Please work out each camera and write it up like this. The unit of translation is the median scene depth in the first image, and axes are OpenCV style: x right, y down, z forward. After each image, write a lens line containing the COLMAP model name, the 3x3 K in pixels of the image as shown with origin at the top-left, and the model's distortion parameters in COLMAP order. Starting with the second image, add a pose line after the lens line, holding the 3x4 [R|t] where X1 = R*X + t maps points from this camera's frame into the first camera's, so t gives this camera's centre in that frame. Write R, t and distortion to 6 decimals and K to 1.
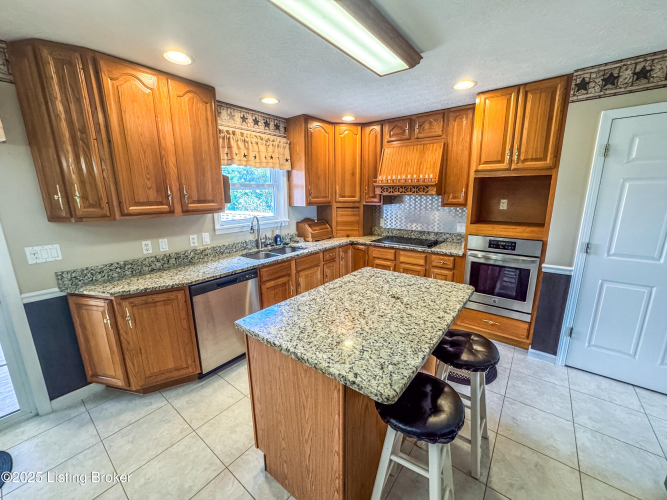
lens RADIAL K [[270.2, 0, 335.3], [0, 270.2, 250.3], [0, 0, 1]] dist [-0.019746, 0.004754]
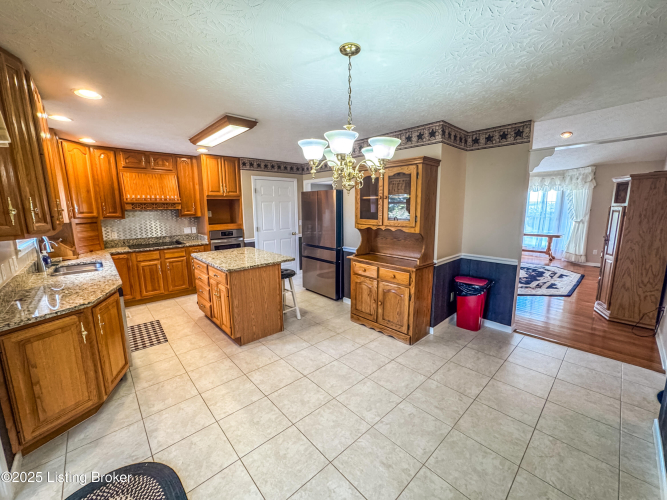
lens RADIAL K [[270.2, 0, 333.5], [0, 270.2, 249.9], [0, 0, 1]] dist [-0.019746, 0.004754]
pose [[0.172752, -0.154320, 0.972801, -1.296456], [0.213479, 0.970040, 0.115972, 0.034453], [-0.961553, 0.187638, 0.200520, -0.126523]]
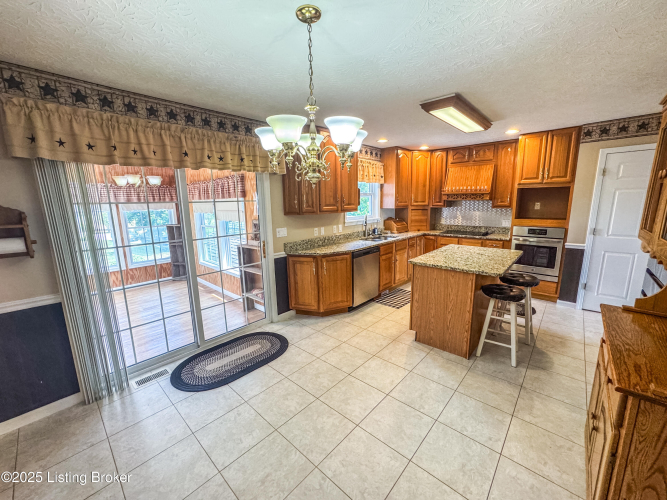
lens RADIAL K [[270.2, 0, 335.7], [0, 270.2, 250.0], [0, 0, 1]] dist [-0.019746, 0.004754]
pose [[0.997441, 0.004342, -0.071356, -0.464315], [-0.006107, 0.999680, -0.024546, 0.141574], [0.071226, 0.024919, 0.997149, -0.668404]]
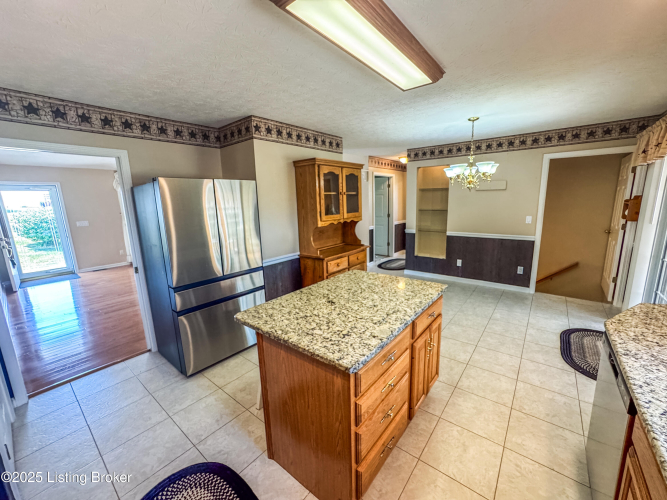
lens RADIAL K [[270.2, 0, 333.8], [0, 270.2, 252.9], [0, 0, 1]] dist [-0.019746, 0.004754]
pose [[-0.999260, 0.032228, 0.020991, 0.132668], [0.037915, 0.917076, 0.396905, -0.305464], [-0.006459, 0.397407, -0.917620, 1.364636]]
